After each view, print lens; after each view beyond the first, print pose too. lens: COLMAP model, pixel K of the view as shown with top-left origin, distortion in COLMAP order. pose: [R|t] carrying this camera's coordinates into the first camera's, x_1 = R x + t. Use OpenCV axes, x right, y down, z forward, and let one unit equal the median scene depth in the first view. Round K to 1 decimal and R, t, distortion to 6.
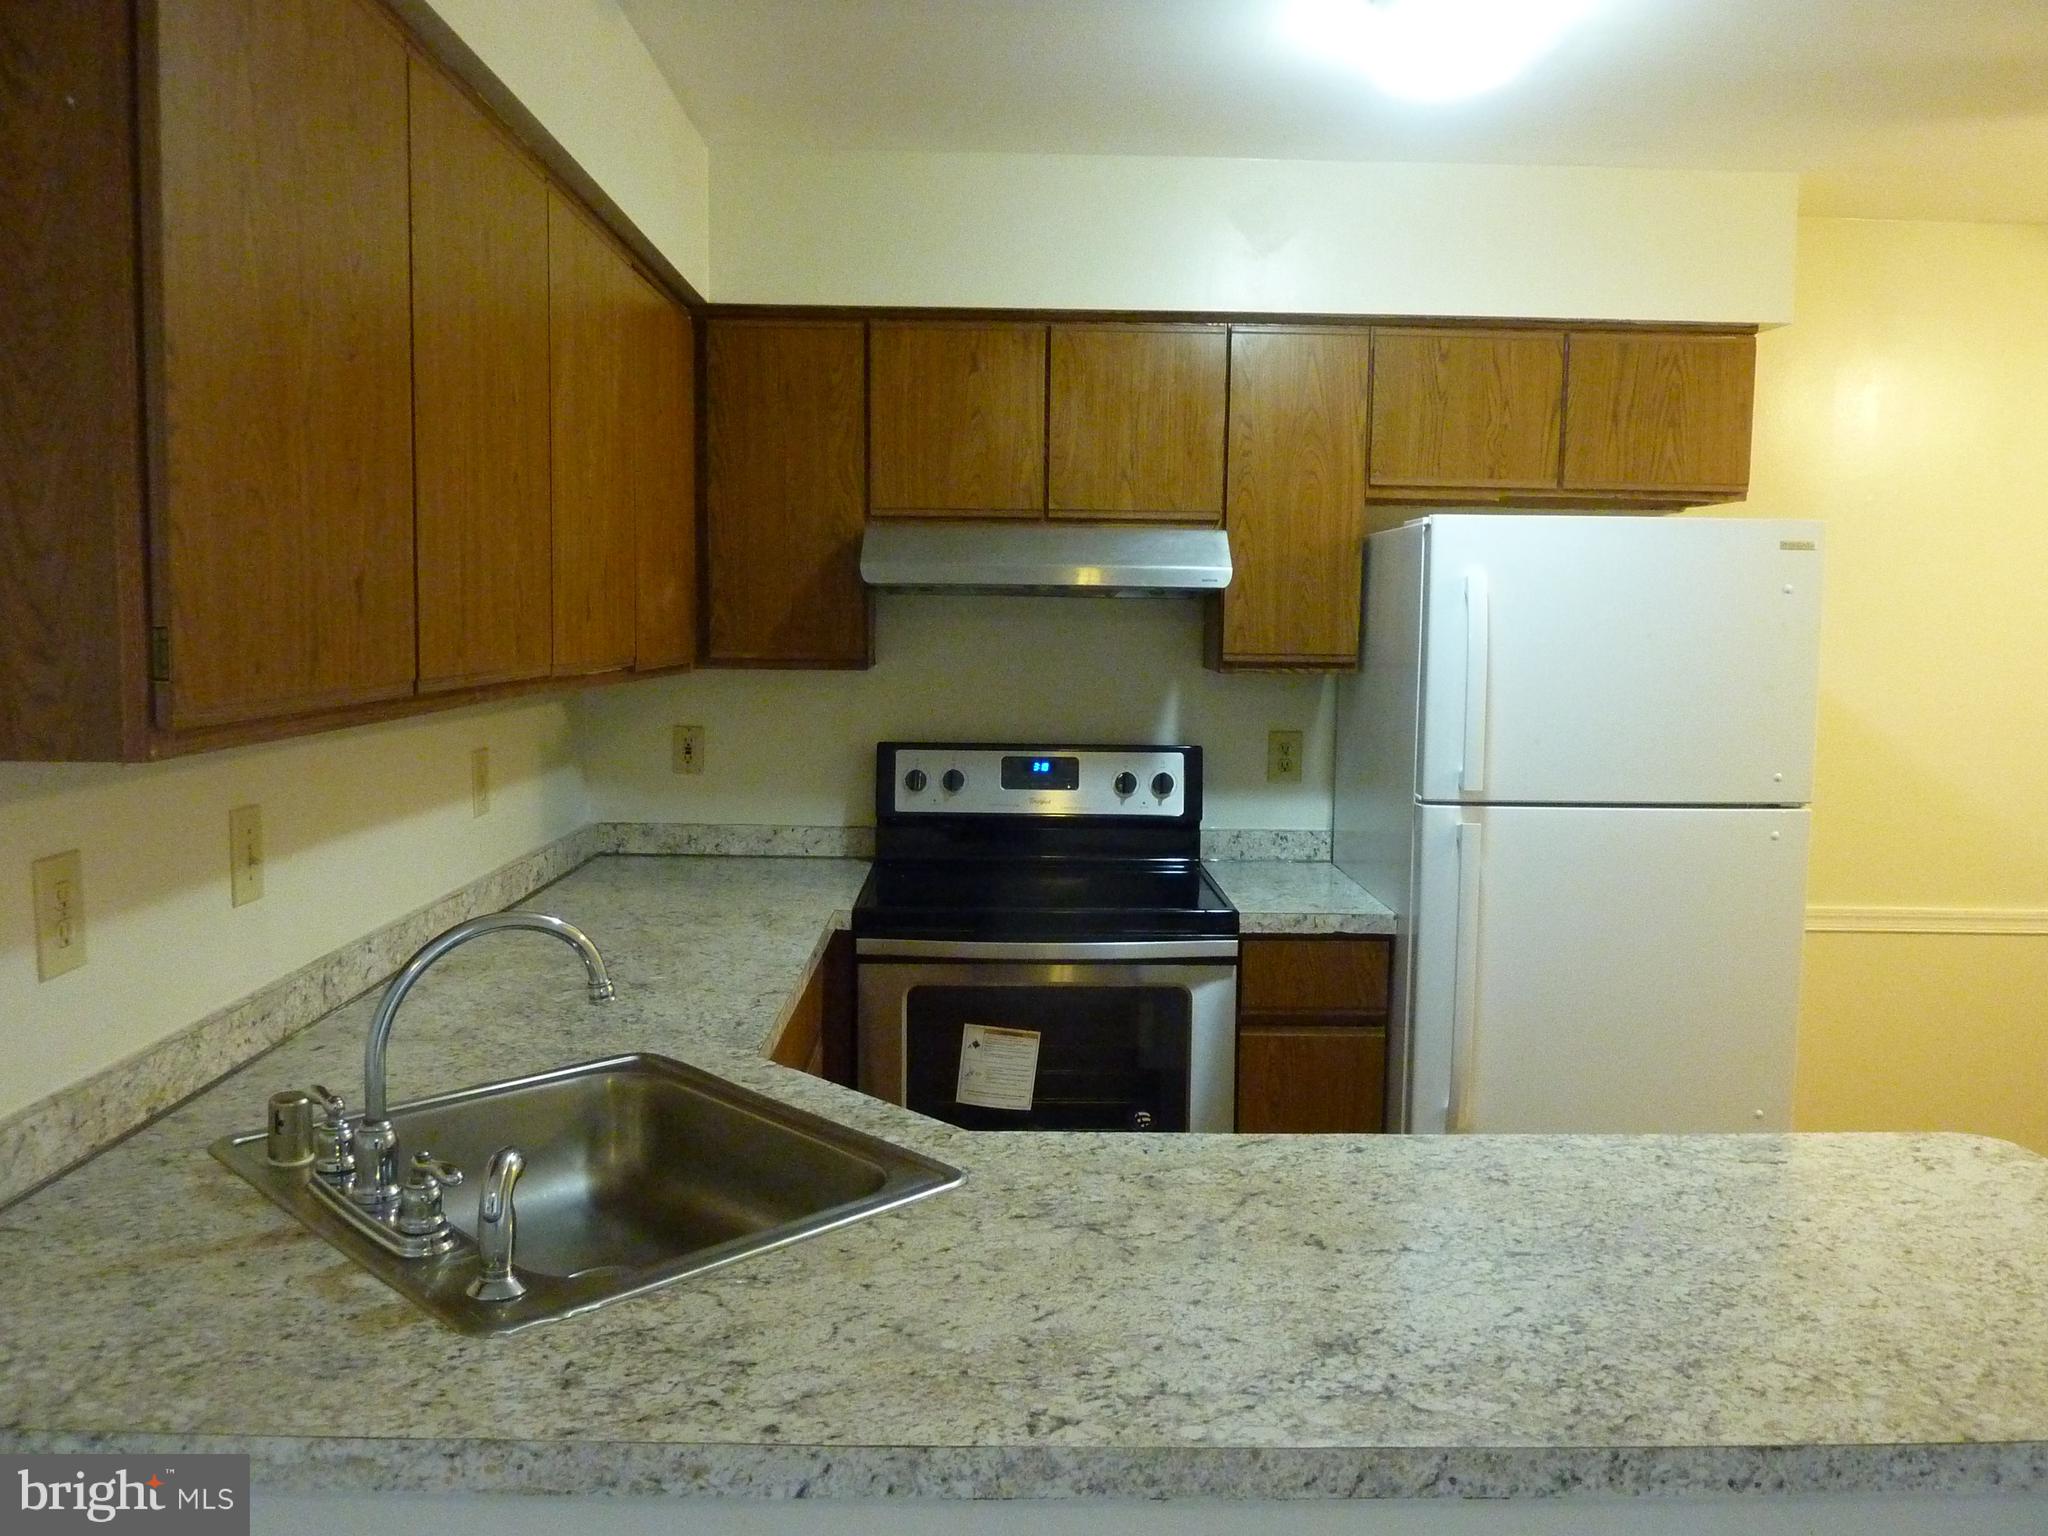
lens RADIAL K [[1545.4, 0, 1027.5], [0, 1545.4, 774.8], [0, 0, 1]] dist [-0.034512, 0.008722]
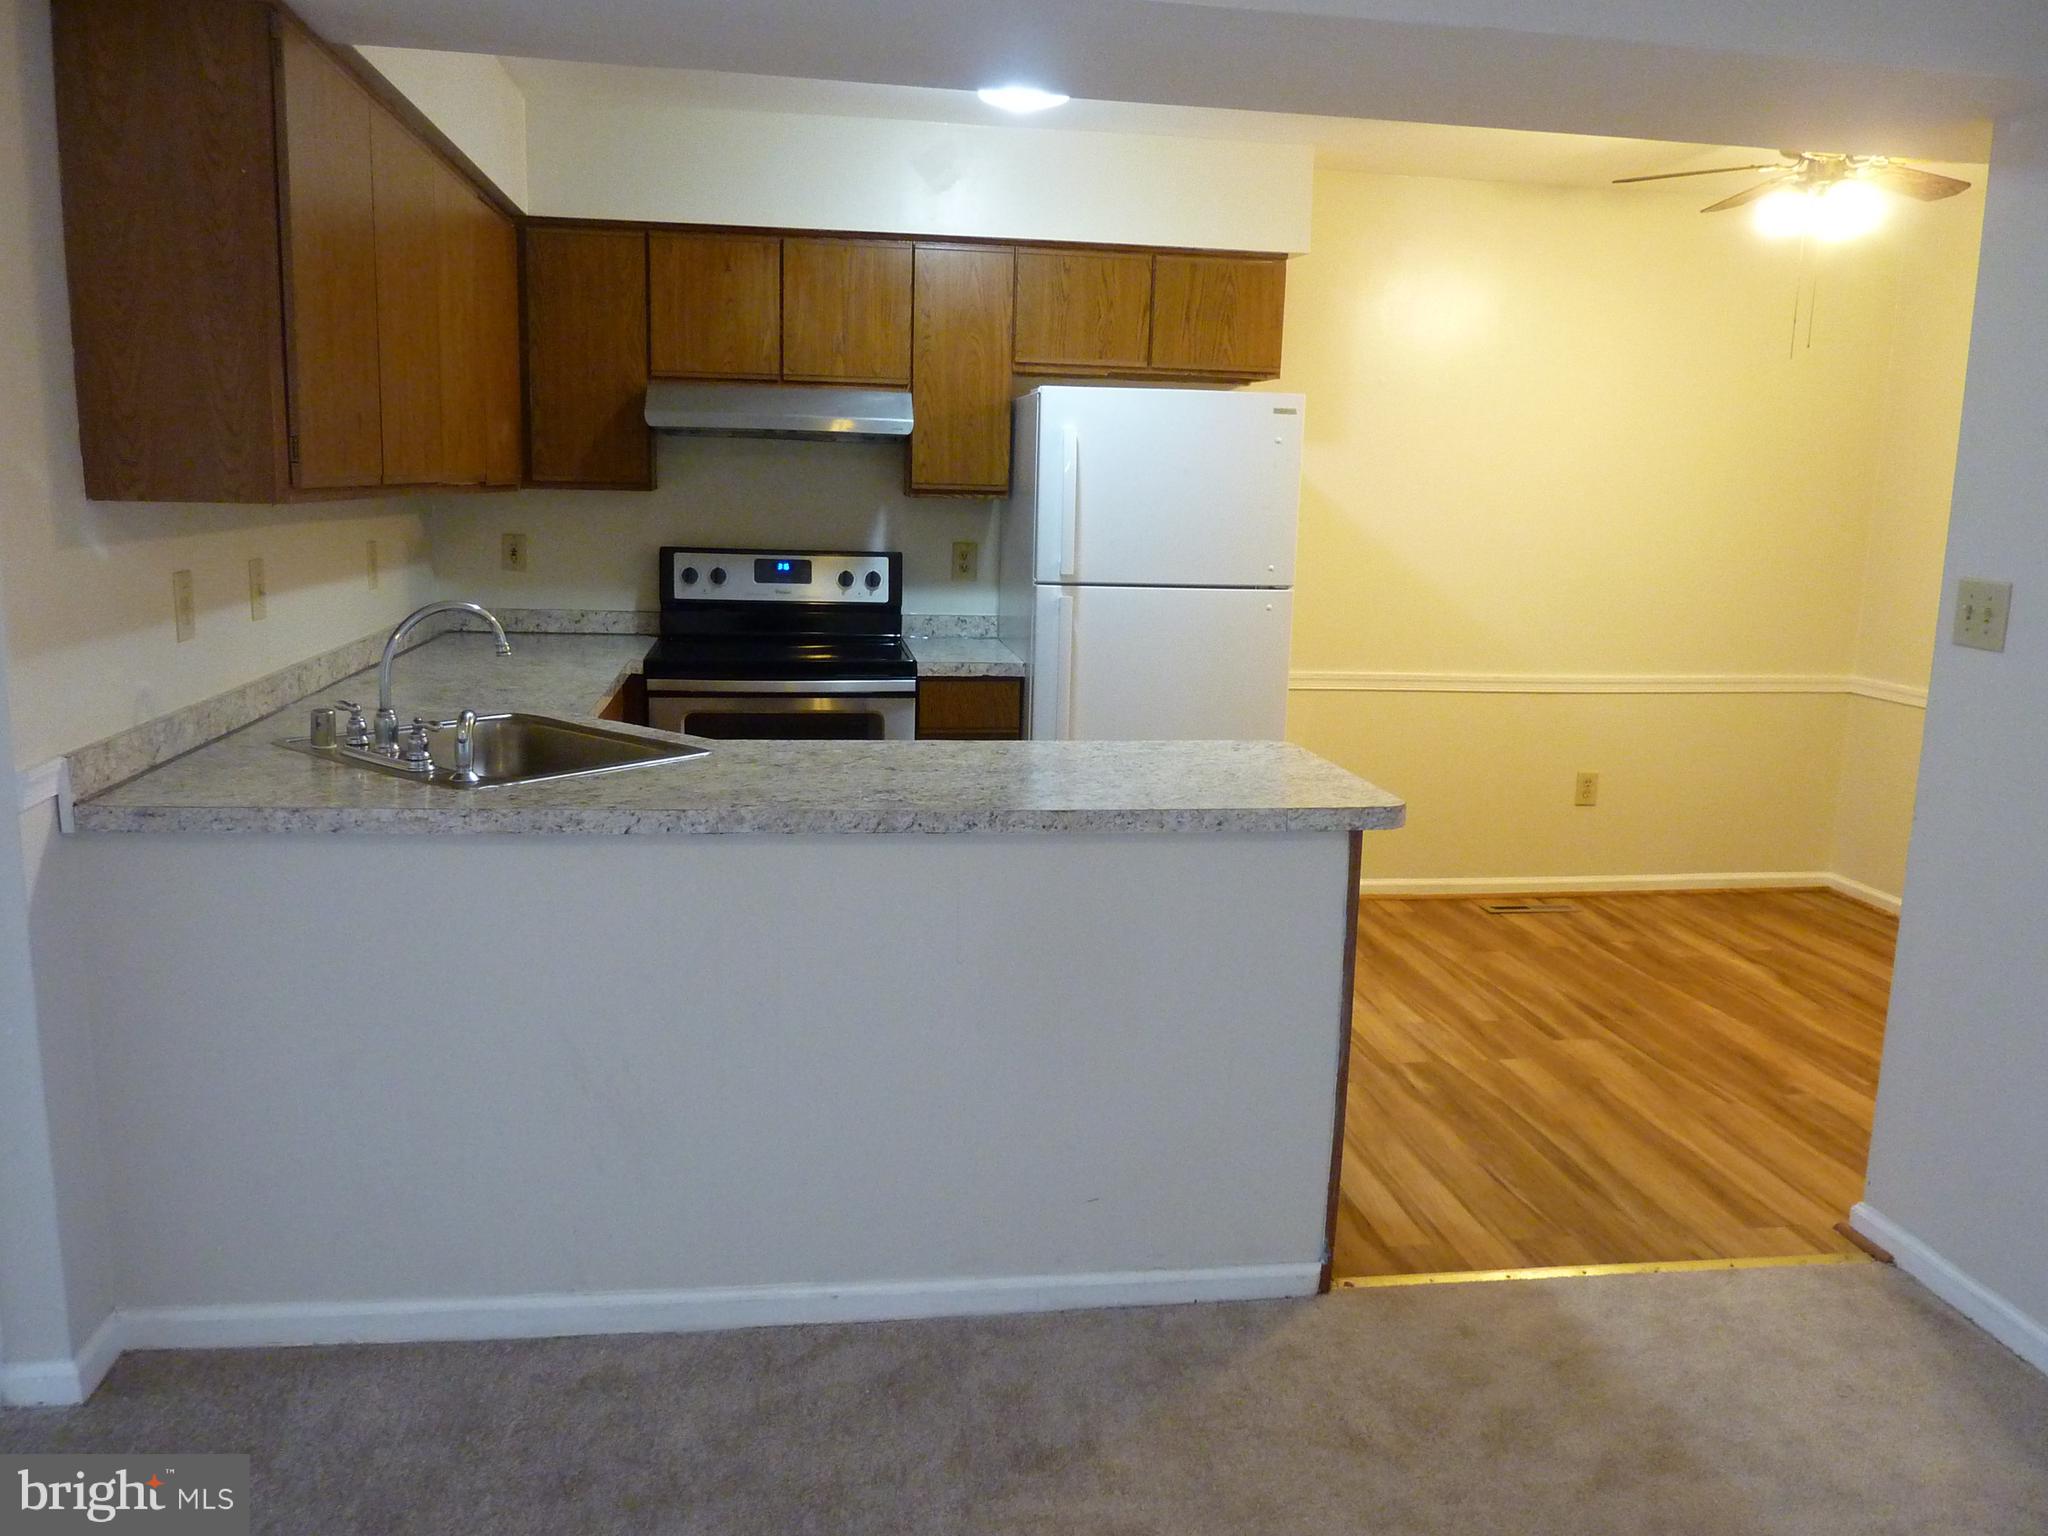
lens RADIAL K [[1545.4, 0, 1029.7], [0, 1545.4, 773.2], [0, 0, 1]] dist [-0.034512, 0.008722]
pose [[0.990935, -0.010418, 0.133941, 0.044242], [-0.001632, 0.995982, 0.089544, 0.059706], [-0.134335, -0.088951, 0.986936, -0.425643]]
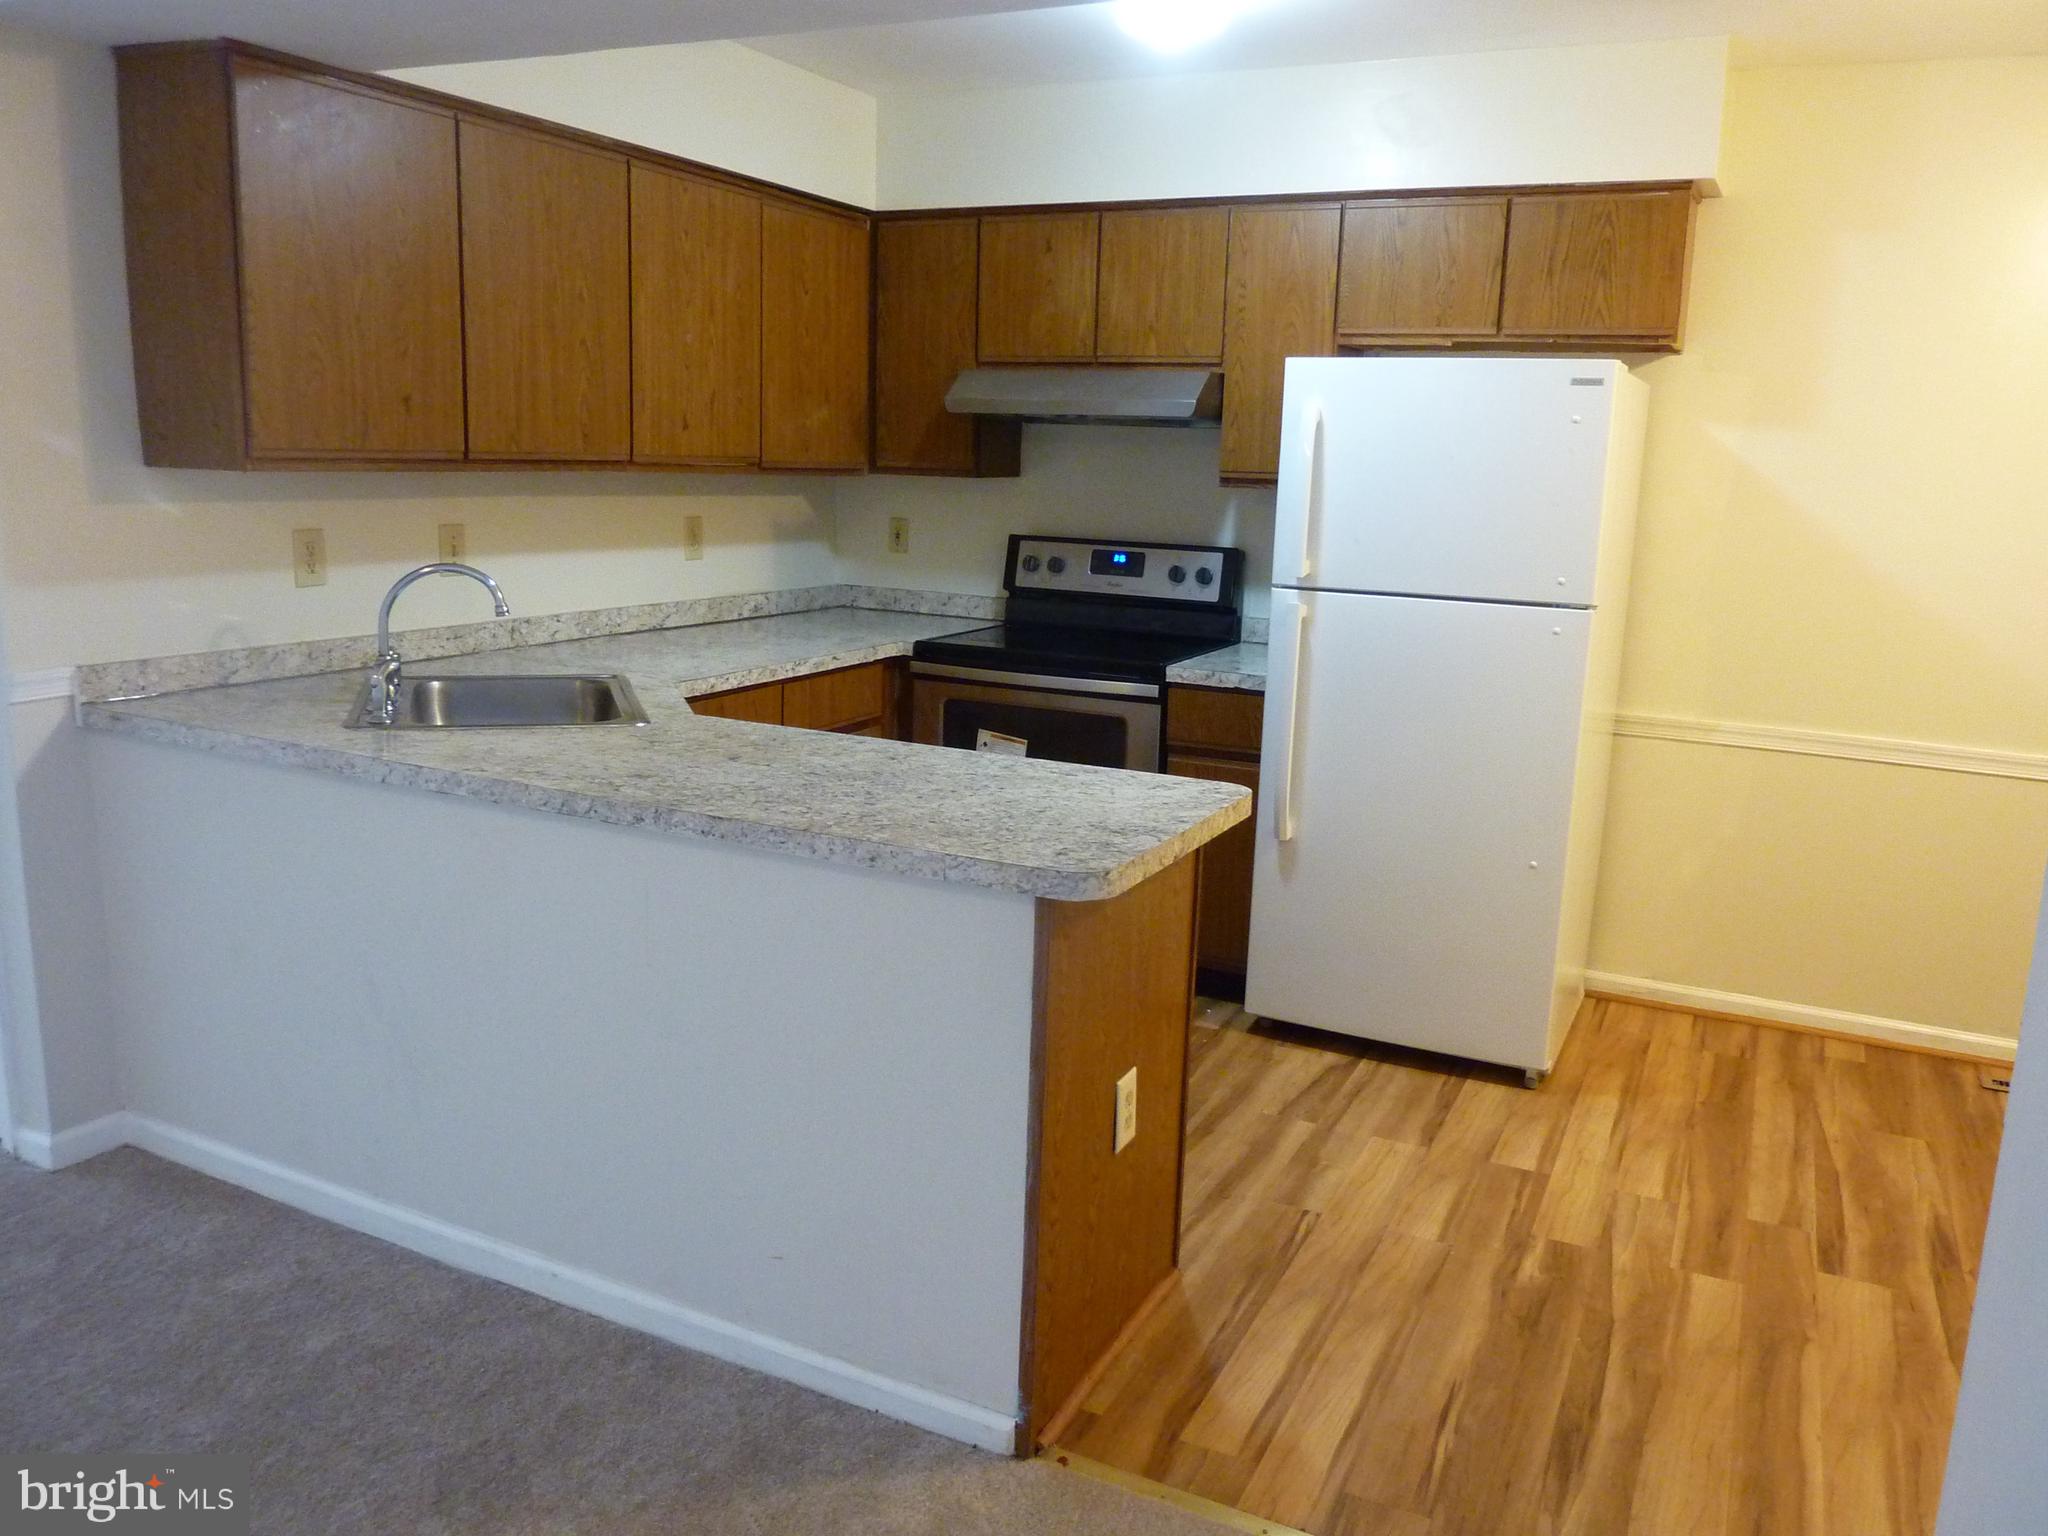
lens RADIAL K [[1545.4, 0, 1040.5], [0, 1545.4, 774.0], [0, 0, 1]] dist [-0.034512, 0.008722]
pose [[0.889446, 0.110381, -0.443510, 0.601329], [-0.069014, 0.991708, 0.108411, 0.042486], [0.451799, -0.065818, 0.889689, -0.219220]]
